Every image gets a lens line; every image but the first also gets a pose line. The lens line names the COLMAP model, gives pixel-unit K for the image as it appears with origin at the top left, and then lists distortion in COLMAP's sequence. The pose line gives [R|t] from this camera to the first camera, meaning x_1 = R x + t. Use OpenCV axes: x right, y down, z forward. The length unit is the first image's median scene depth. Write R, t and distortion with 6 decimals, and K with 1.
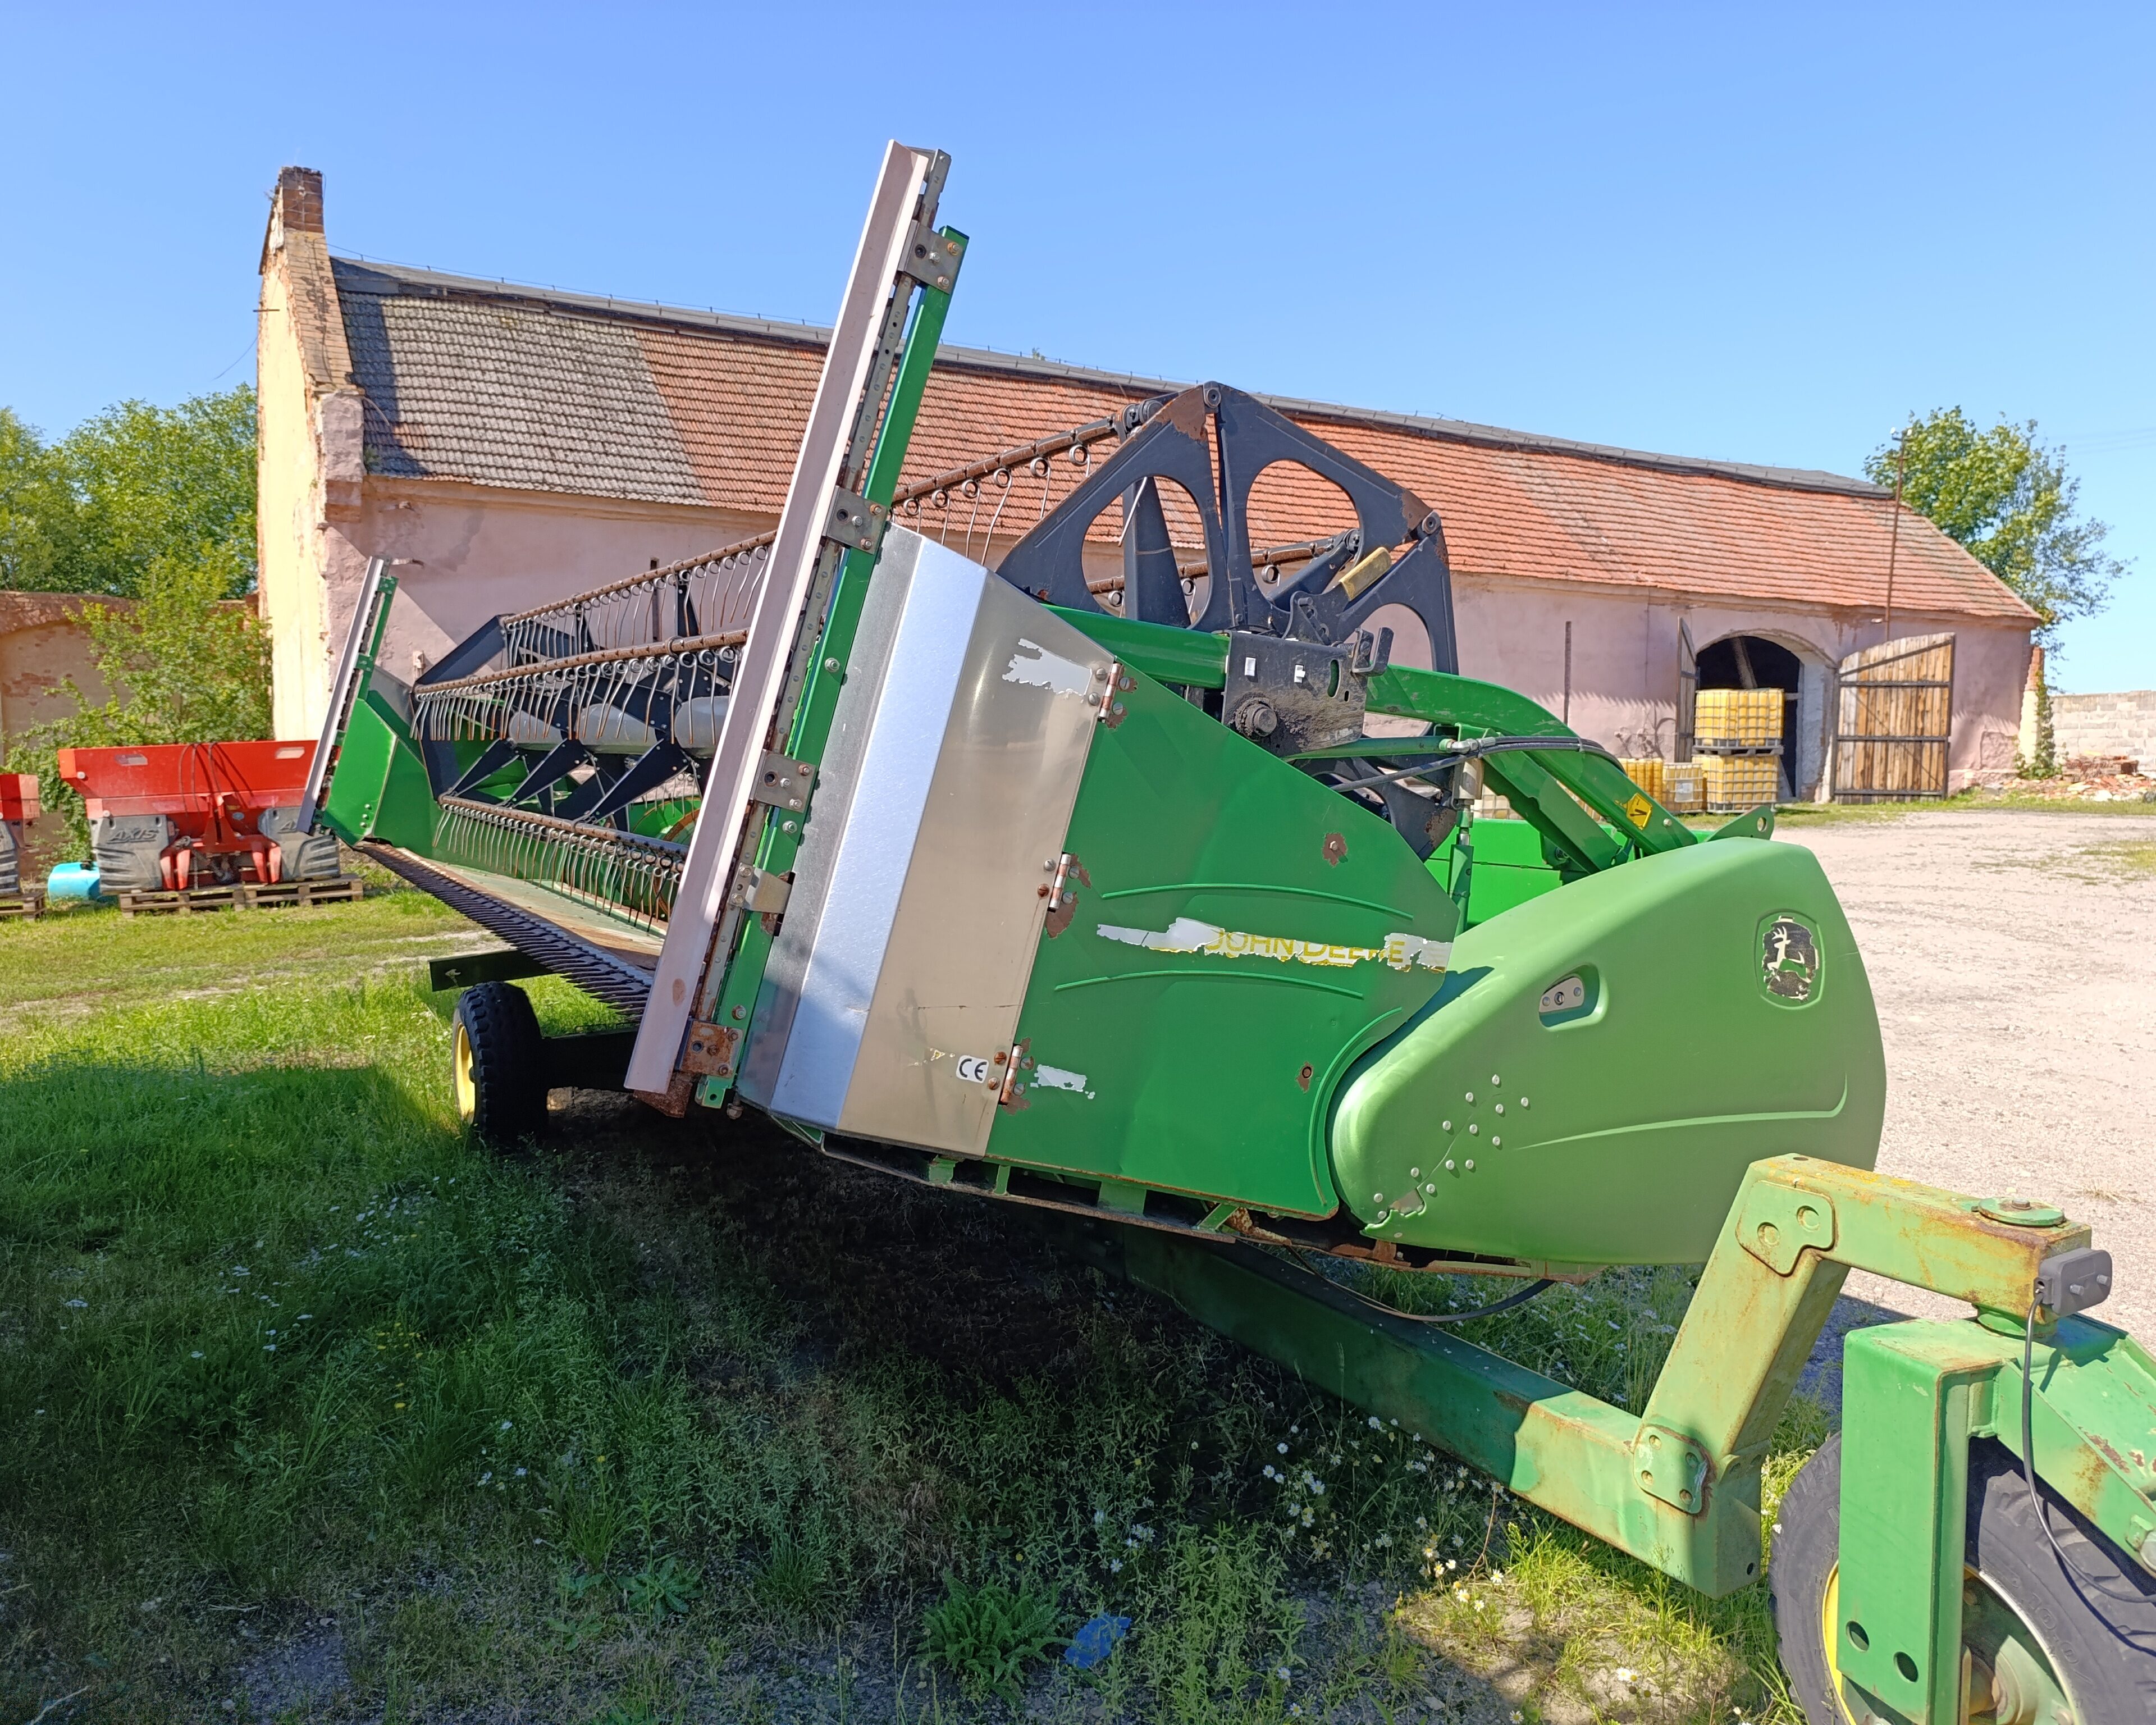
lens RADIAL K [[1557.9, 0, 1068.1], [0, 1557.9, 847.9], [0, 0, 1]] dist [0.001350, -0.004773]
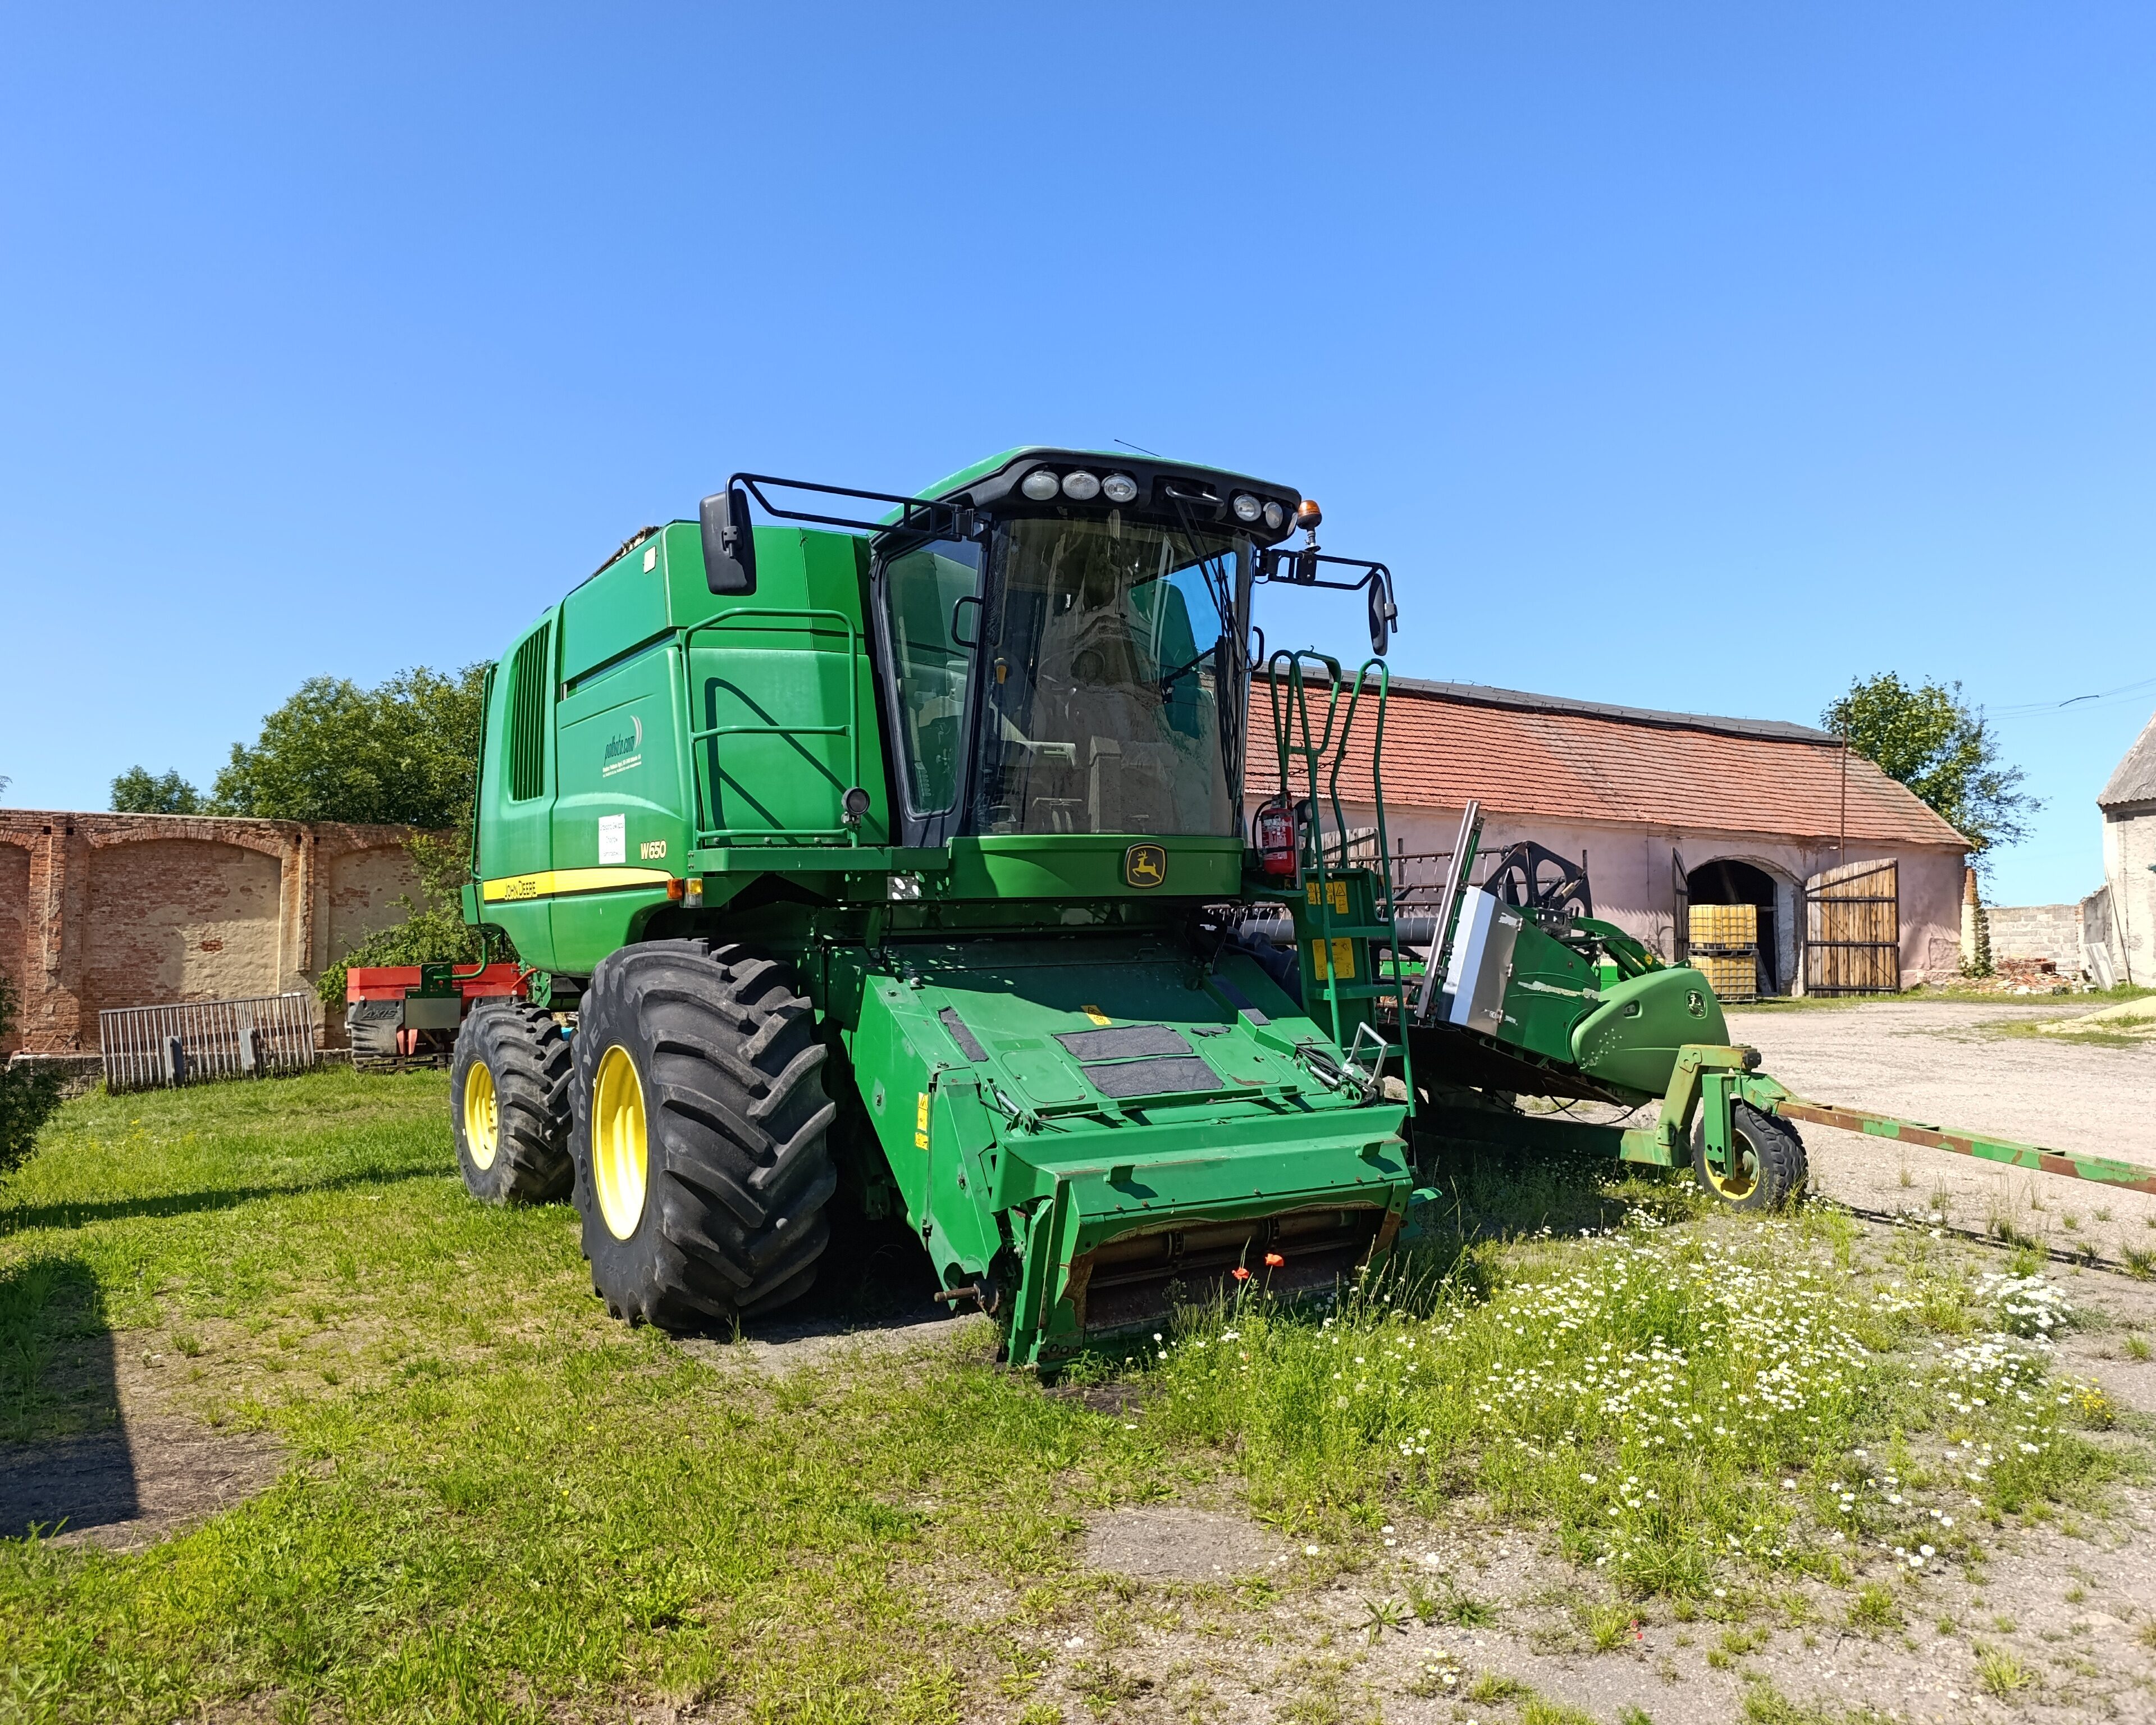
lens RADIAL K [[1557.9, 0, 1068.1], [0, 1557.9, 847.9], [0, 0, 1]] dist [0.001350, -0.004773]
pose [[0.999994, 0.002005, -0.002958, -0.083265], [-0.002376, 0.991336, -0.131326, 0.017449], [0.002669, 0.131332, 0.991335, -0.224903]]
